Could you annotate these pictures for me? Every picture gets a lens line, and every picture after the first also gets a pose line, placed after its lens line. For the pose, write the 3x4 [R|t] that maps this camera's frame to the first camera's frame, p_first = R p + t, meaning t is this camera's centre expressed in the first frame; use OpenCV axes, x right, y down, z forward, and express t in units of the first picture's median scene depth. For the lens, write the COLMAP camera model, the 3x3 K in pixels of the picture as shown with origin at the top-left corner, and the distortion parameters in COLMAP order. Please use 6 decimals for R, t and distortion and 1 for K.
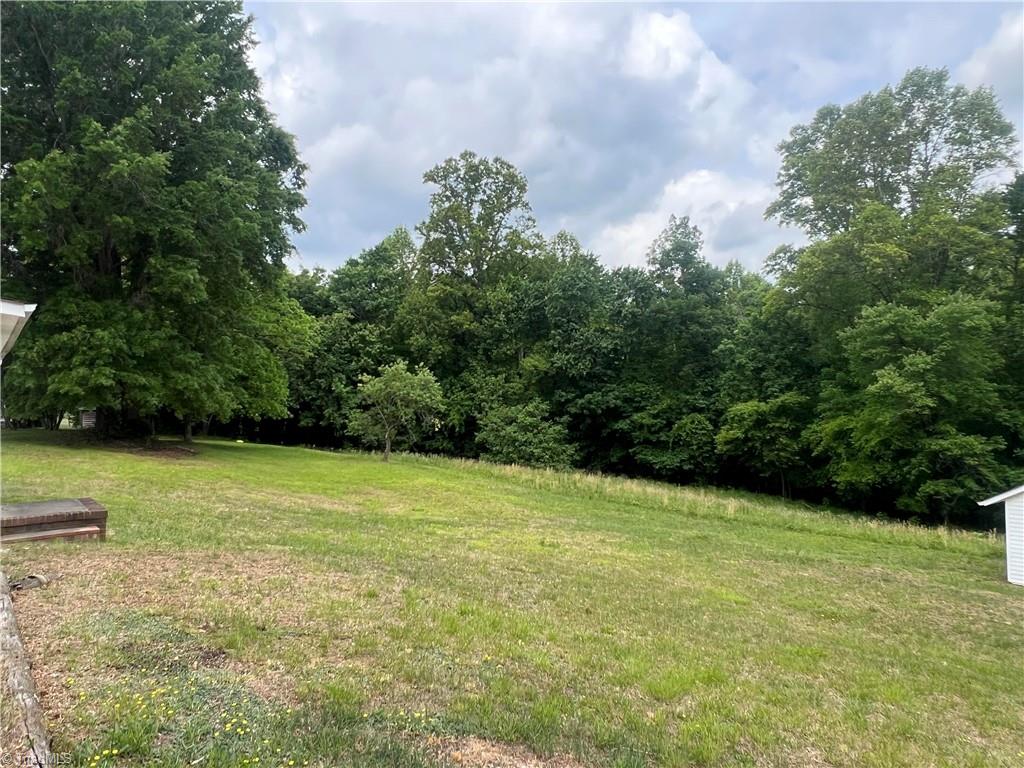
lens RADIAL K [[742.4, 0, 512.0], [0, 742.4, 384.0], [0, 0, 1]] dist [0.103810, -0.213719]
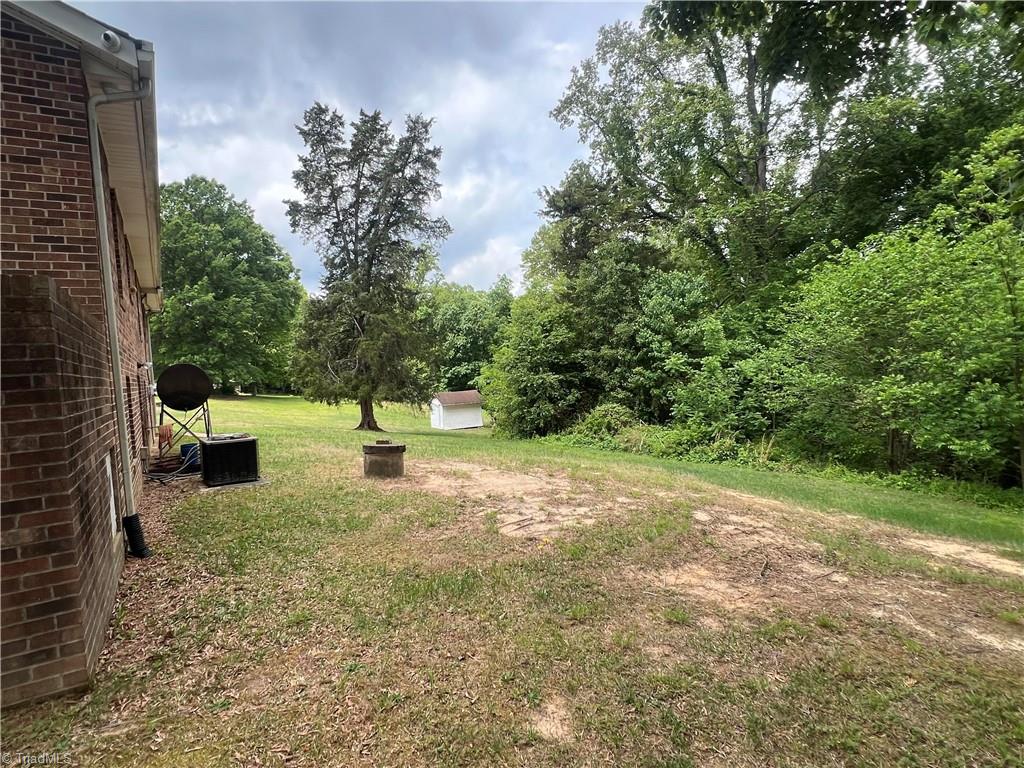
lens RADIAL K [[573.1, 0, 512.0], [0, 573.1, 384.0], [0, 0, 1]] dist [-0.001723, -0.000255]
pose [[0.992863, -0.031433, -0.115041, 0.911985], [0.036935, 0.998258, 0.046014, -0.019412], [0.113394, -0.049935, 0.992294, -1.057419]]
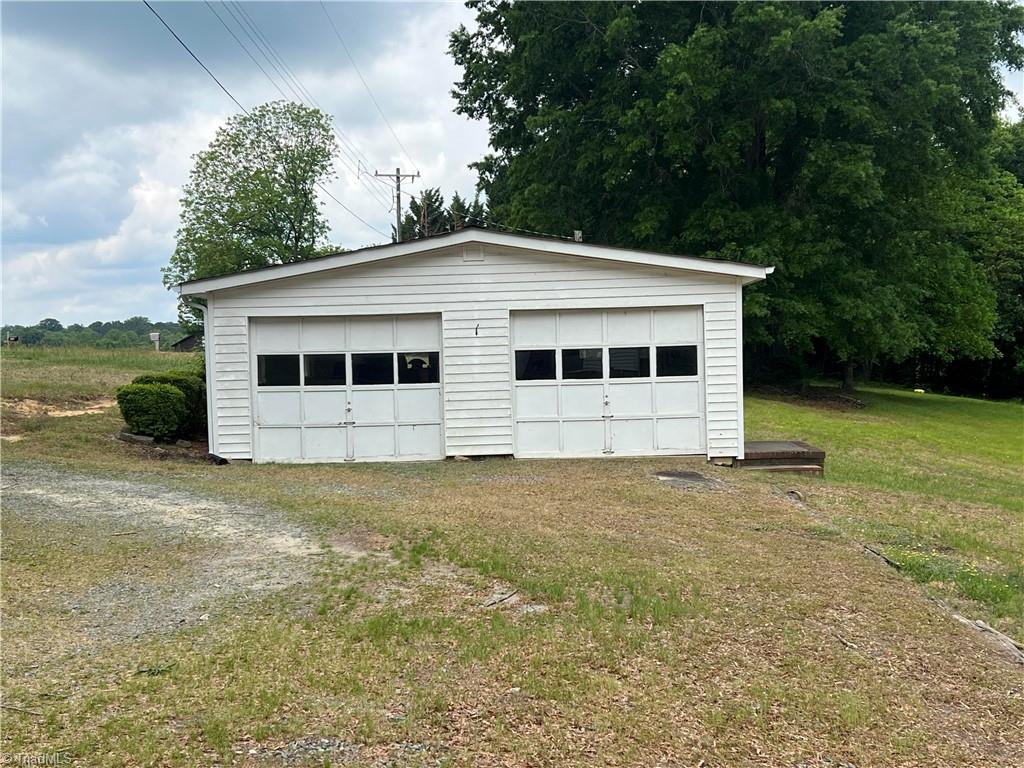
lens RADIAL K [[1263.3, 0, 512.0], [0, 1263.3, 384.0], [0, 0, 1]] dist [0.226286, -0.534567]
pose [[0.797687, 0.028407, -0.602403, 0.071517], [0.014225, 0.997726, 0.065885, -0.019432], [0.602904, -0.061125, 0.795468, -0.250590]]
